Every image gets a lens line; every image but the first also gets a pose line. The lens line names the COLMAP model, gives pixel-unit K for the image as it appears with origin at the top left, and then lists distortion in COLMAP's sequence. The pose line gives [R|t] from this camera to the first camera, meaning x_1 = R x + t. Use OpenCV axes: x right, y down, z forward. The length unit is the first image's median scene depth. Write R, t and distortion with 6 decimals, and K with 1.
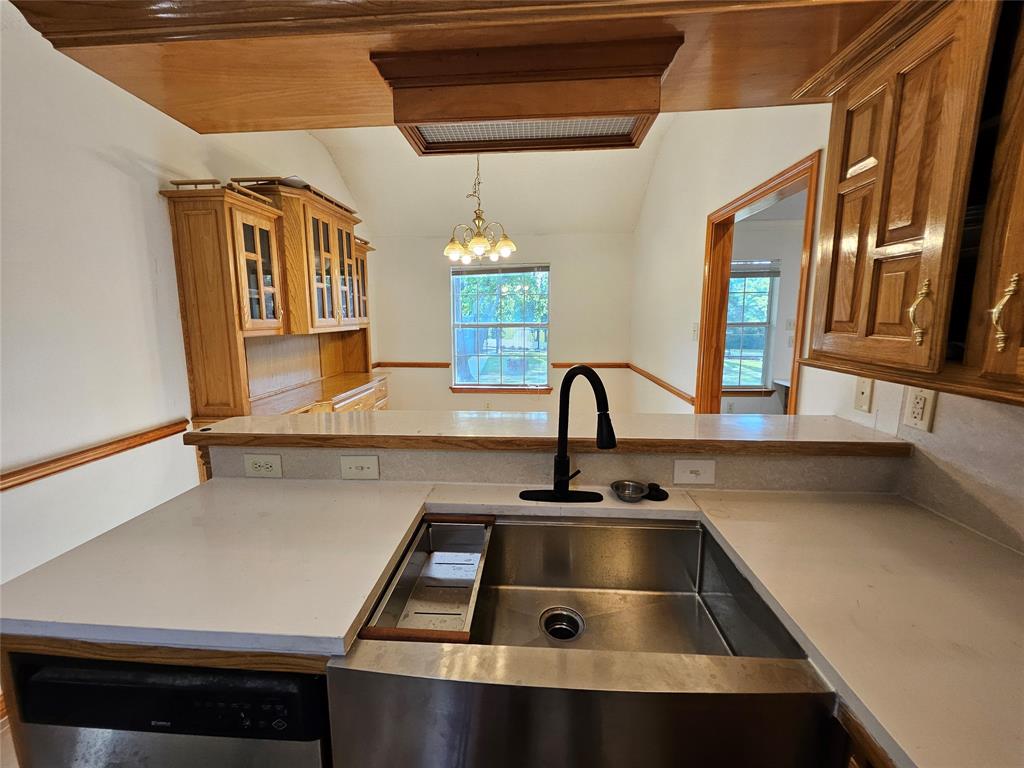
lens RADIAL K [[402.0, 0, 502.5], [0, 402.0, 368.9], [0, 0, 1]] dist [0.000568, 0.000352]
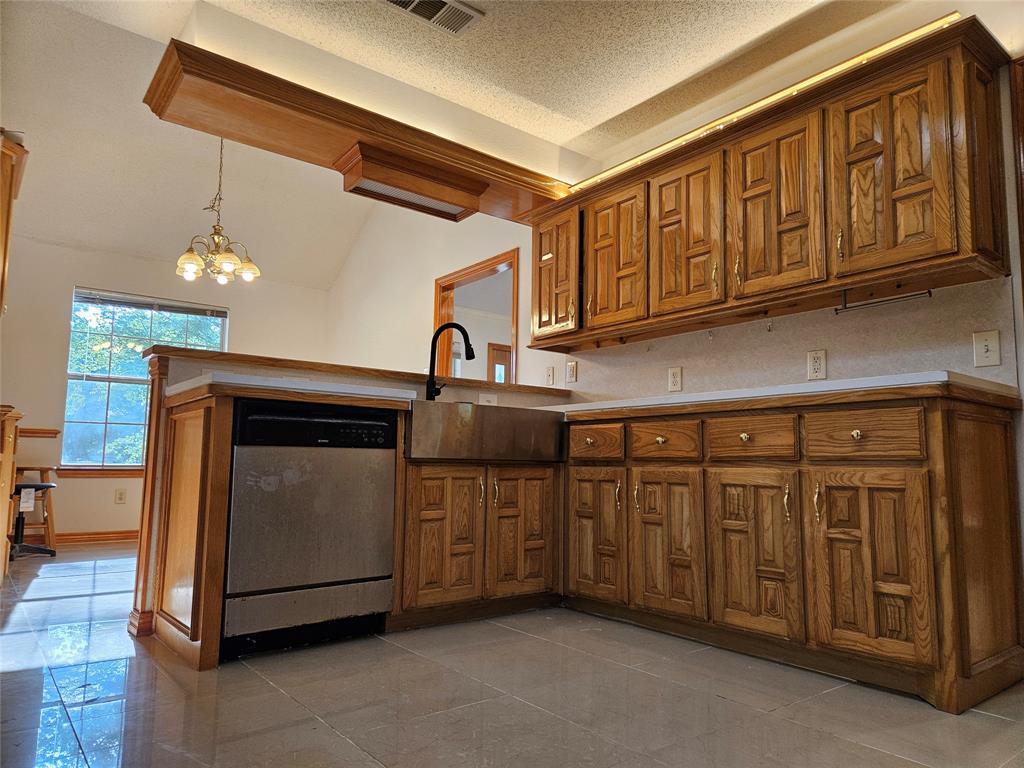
lens RADIAL K [[684.7, 0, 513.5], [0, 684.7, 388.5], [0, 0, 1]] dist [0.041018, -0.009396]
pose [[0.738127, 0.090244, 0.668599, -1.731471], [0.066877, 0.976345, -0.205614, 0.986320], [-0.671339, 0.196483, 0.714631, -1.465685]]
